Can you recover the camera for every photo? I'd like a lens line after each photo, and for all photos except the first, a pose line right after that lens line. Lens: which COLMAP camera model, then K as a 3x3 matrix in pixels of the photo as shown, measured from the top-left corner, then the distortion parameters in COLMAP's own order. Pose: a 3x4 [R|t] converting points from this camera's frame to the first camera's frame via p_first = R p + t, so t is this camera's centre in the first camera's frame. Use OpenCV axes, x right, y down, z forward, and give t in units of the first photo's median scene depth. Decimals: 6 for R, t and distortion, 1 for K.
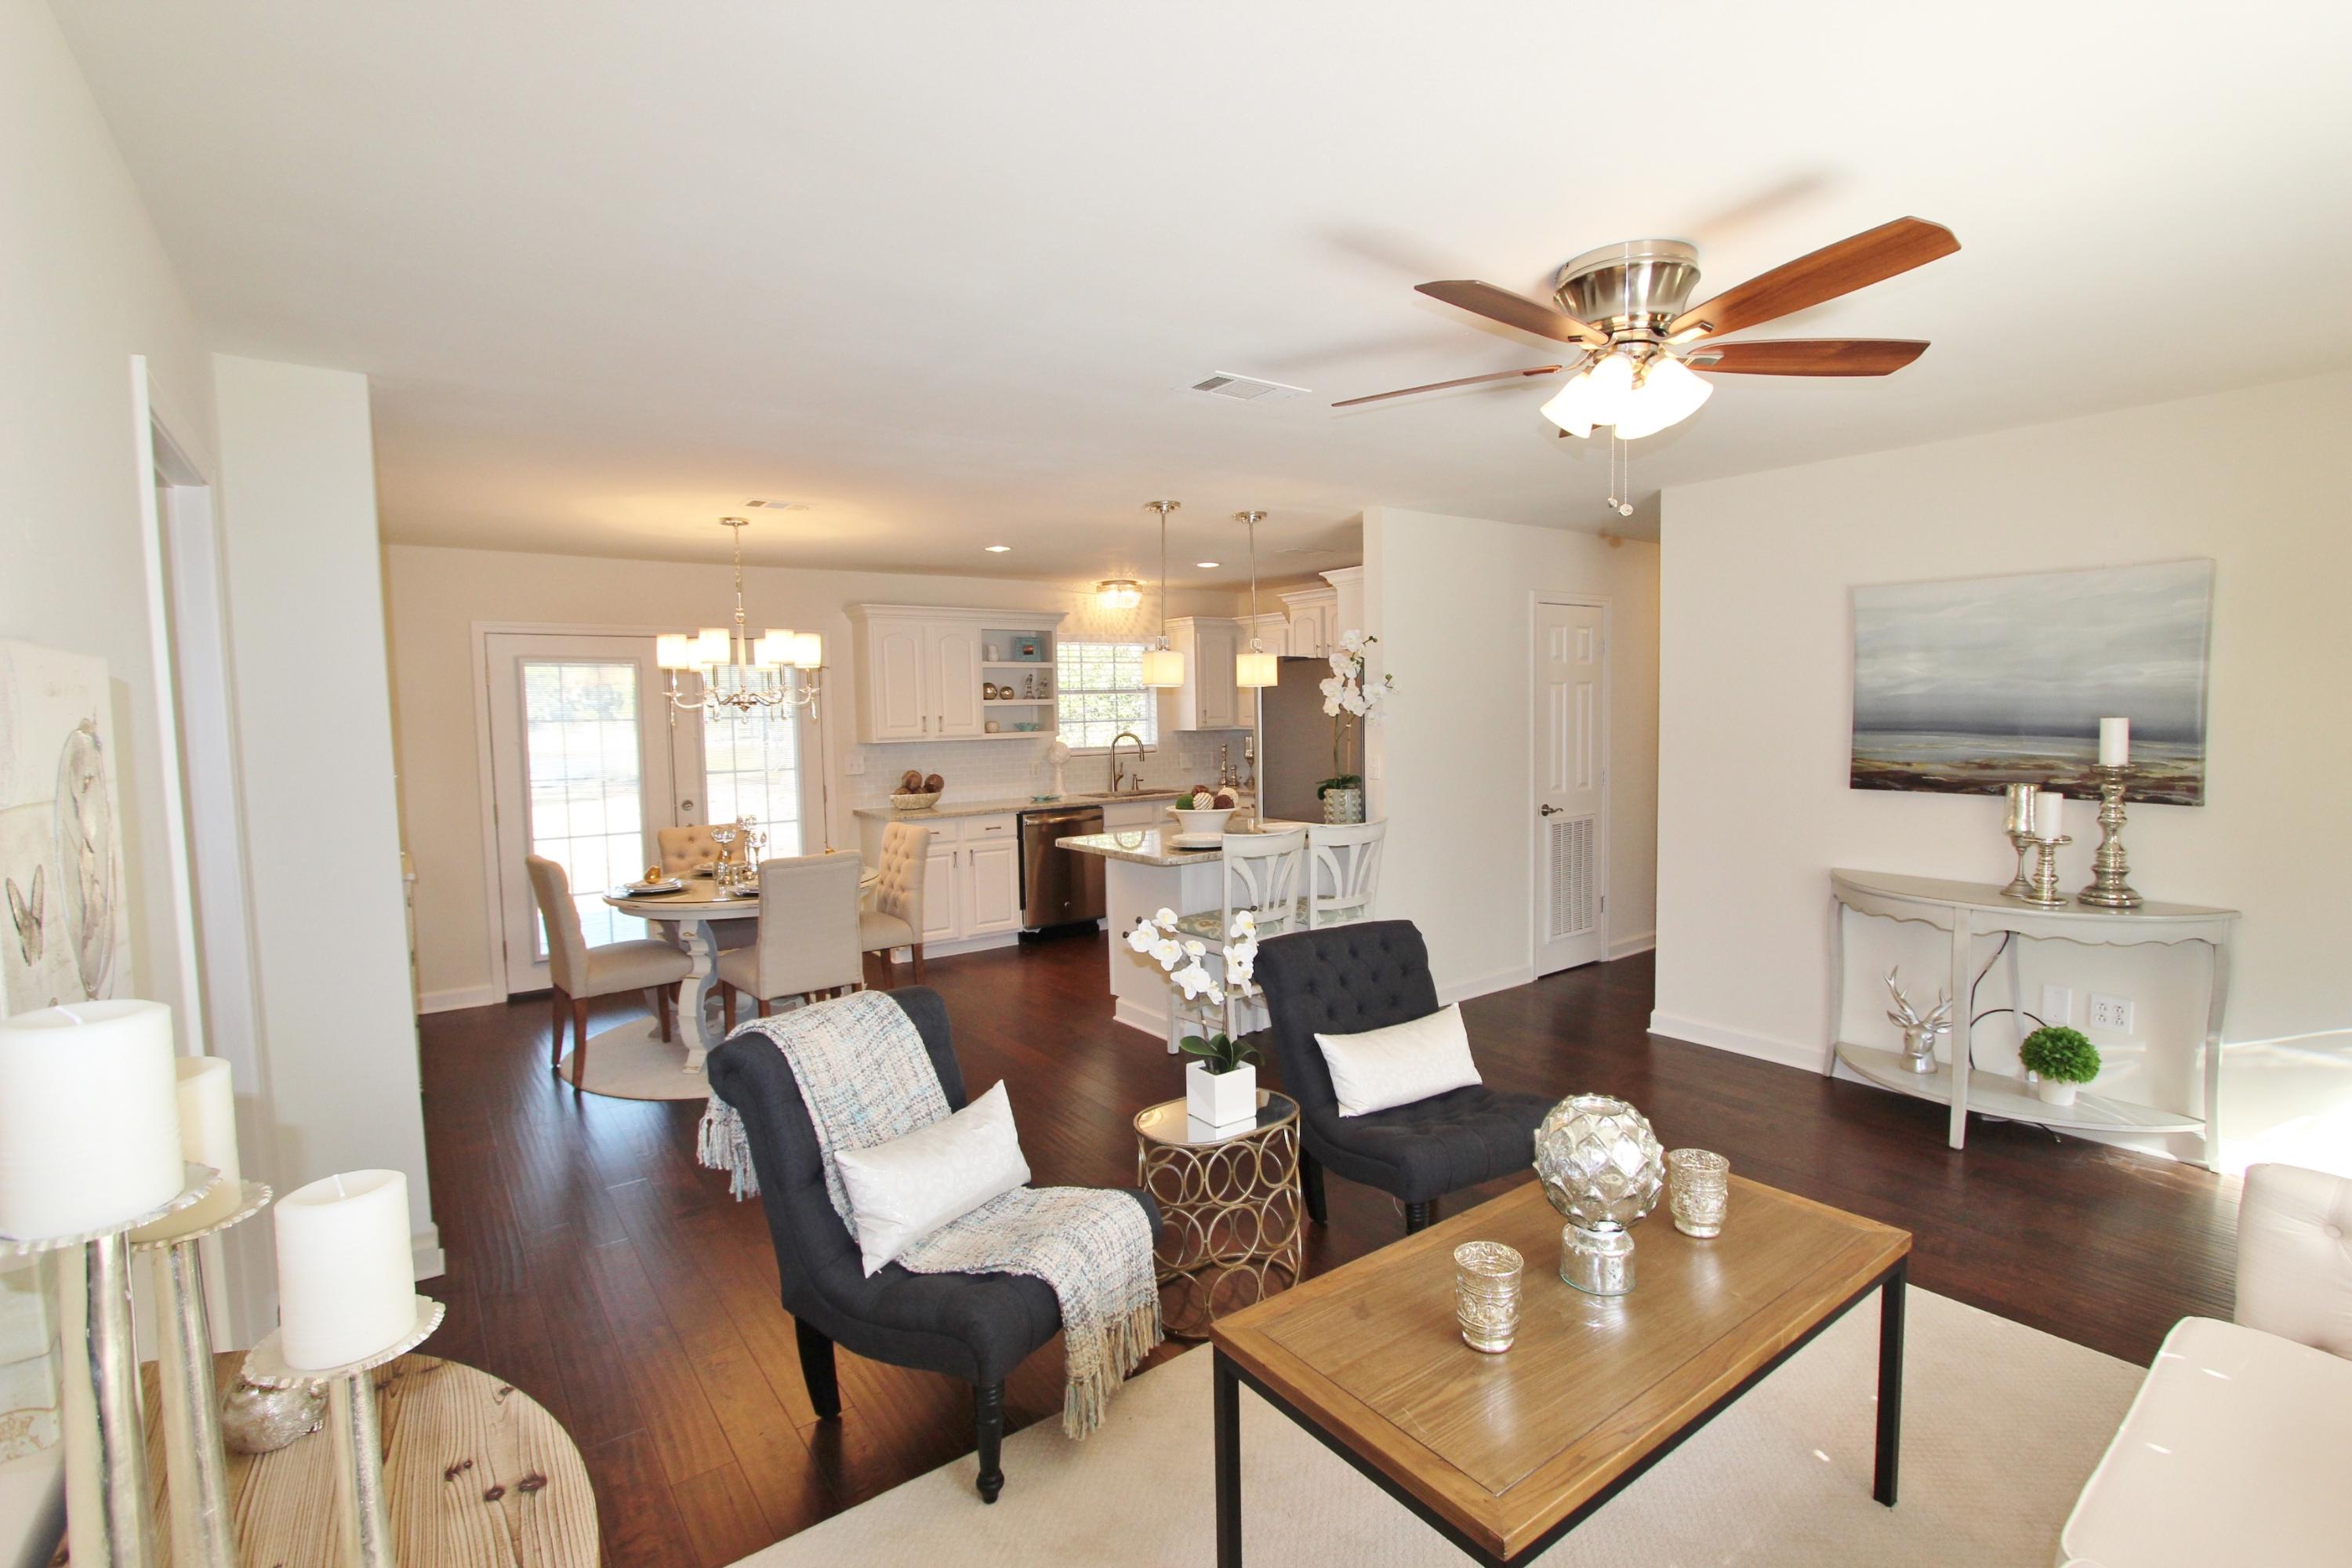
lens RADIAL K [[1086.6, 0, 1186.1], [0, 1086.6, 777.5], [0, 0, 1]] dist [-0.019803, 0.002470]
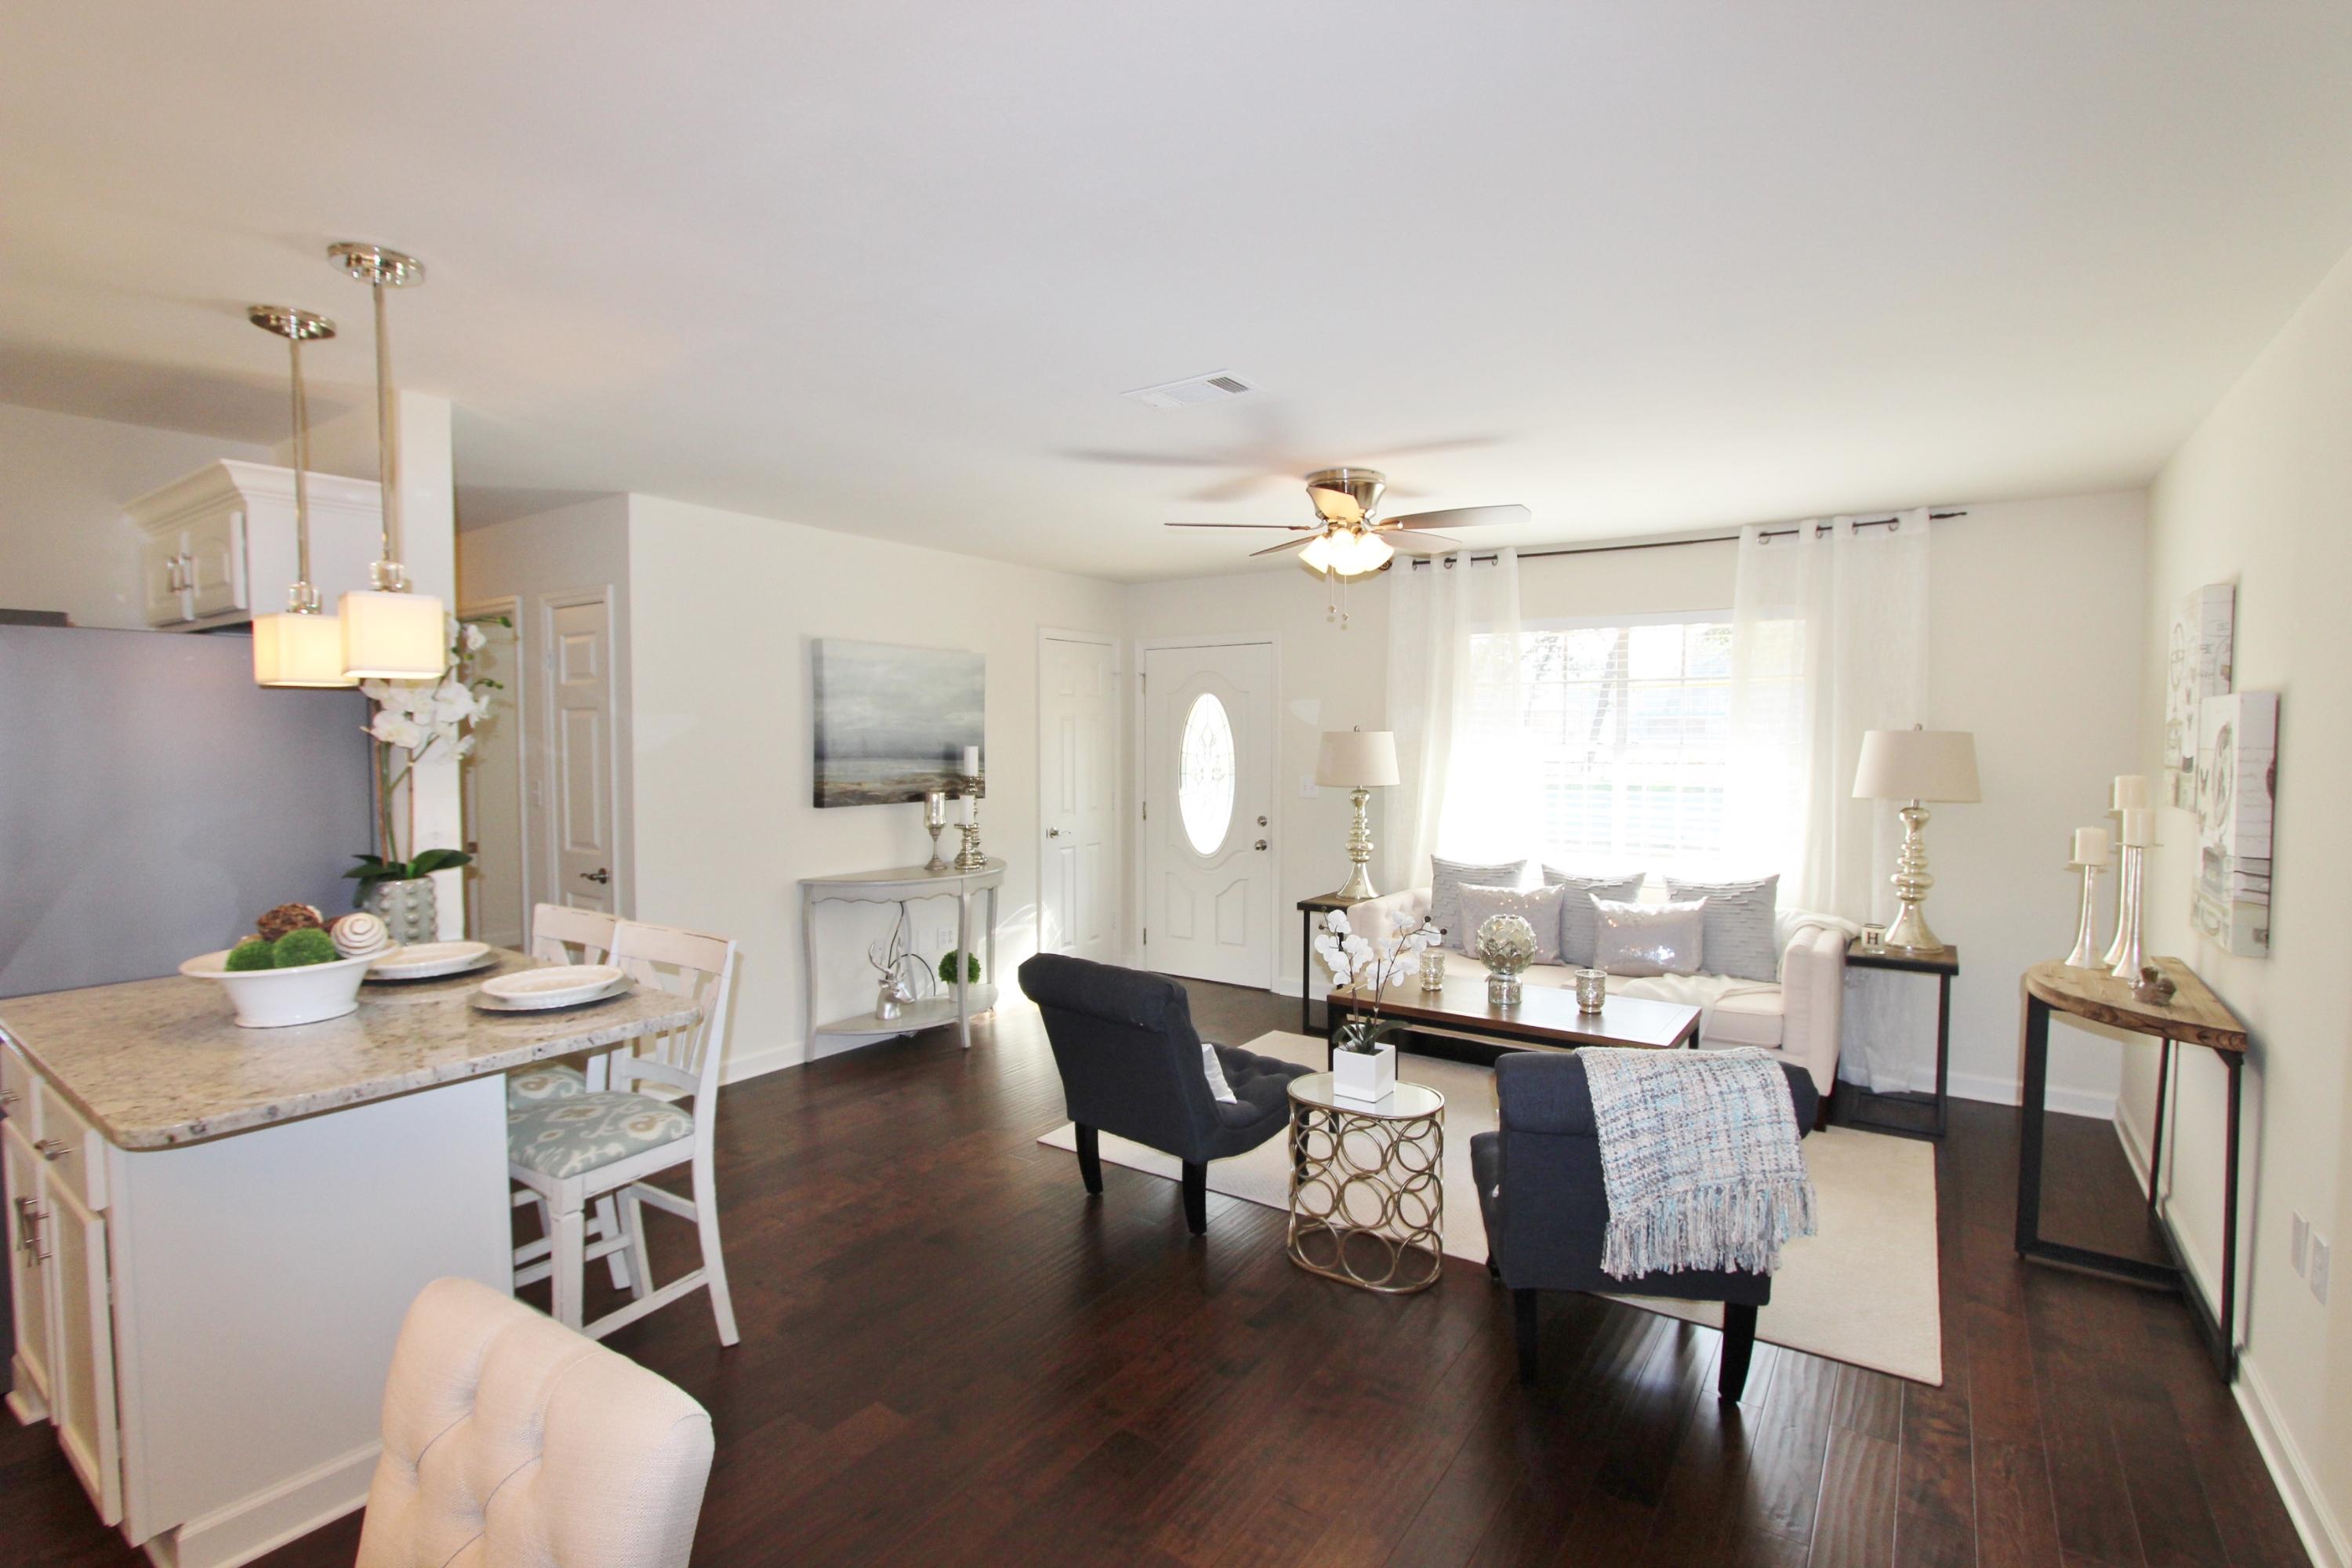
lens RADIAL K [[1086.6, 0, 1188.9], [0, 1086.6, 781.0], [0, 0, 1]] dist [-0.019803, 0.002470]
pose [[-0.319167, -0.023624, 0.947404, -0.485648], [0.066466, 0.996670, 0.047244, -0.036834], [-0.945365, 0.078049, -0.316534, 0.759621]]
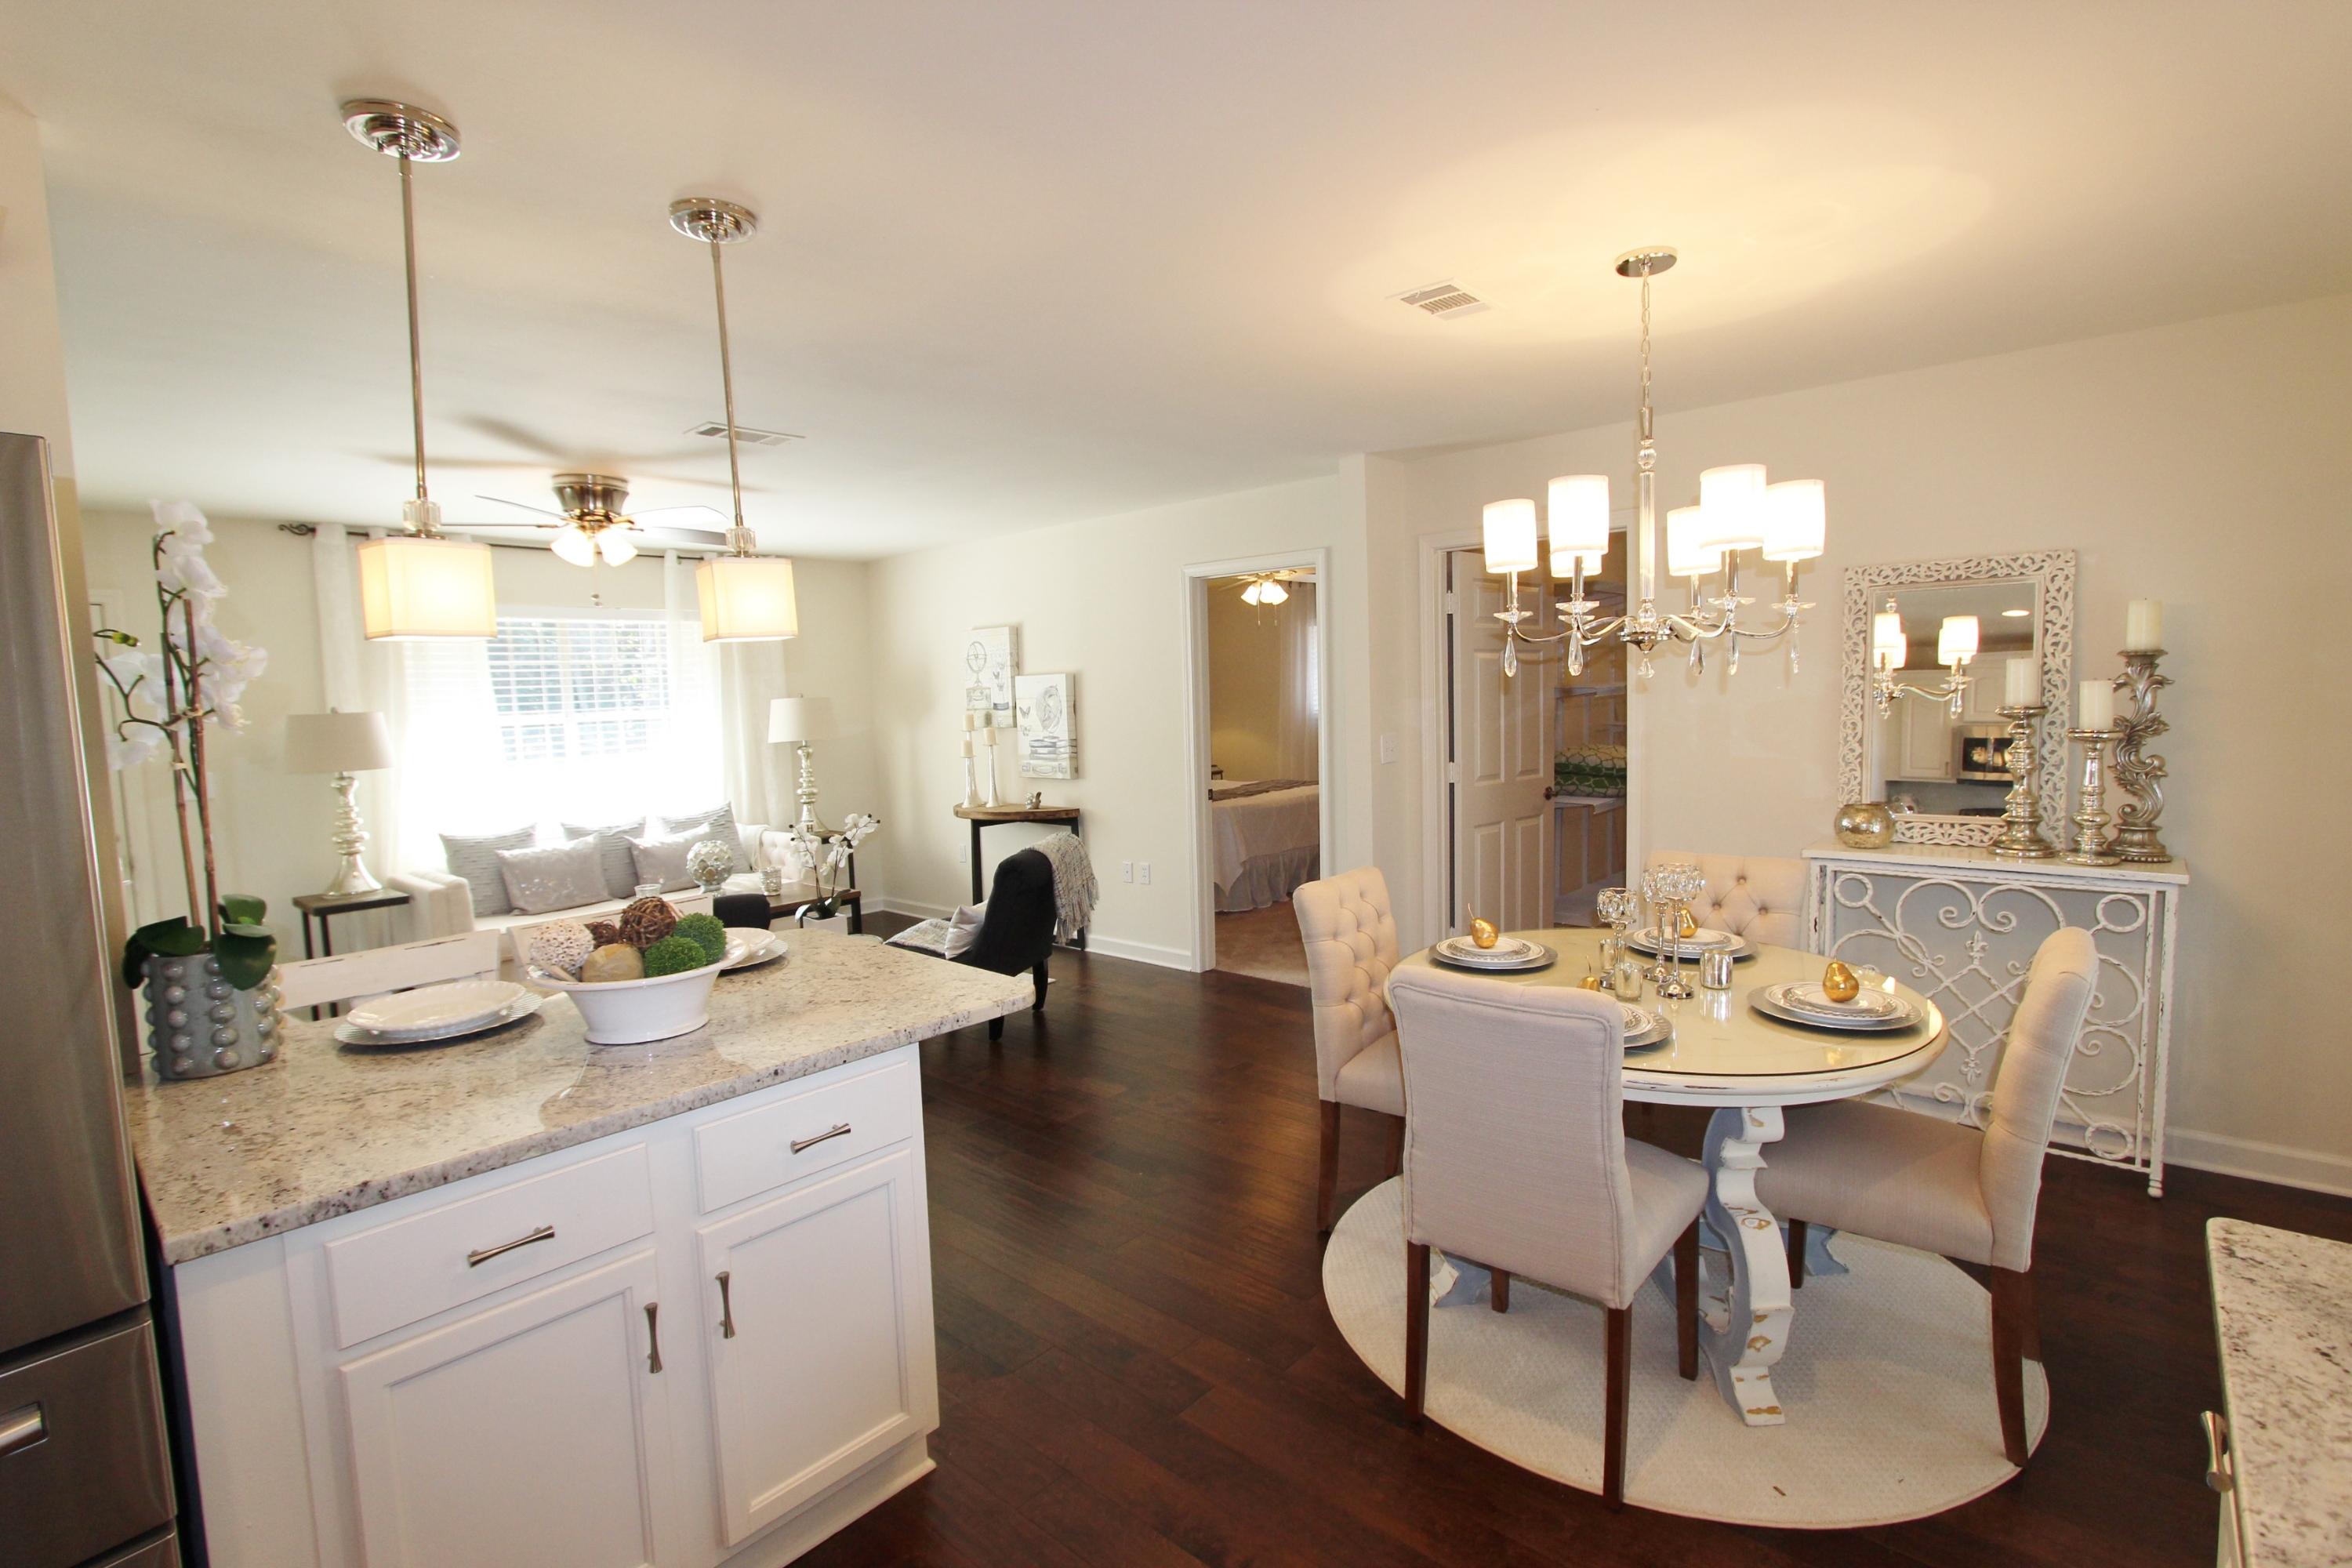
lens RADIAL K [[1086.6, 0, 1184.8], [0, 1086.6, 781.2], [0, 0, 1]] dist [-0.019803, 0.002470]
pose [[-0.978555, 0.067881, -0.194478, -0.096348], [0.038625, 0.987862, 0.150459, -0.077934], [0.202330, 0.139720, -0.969299, 1.333464]]
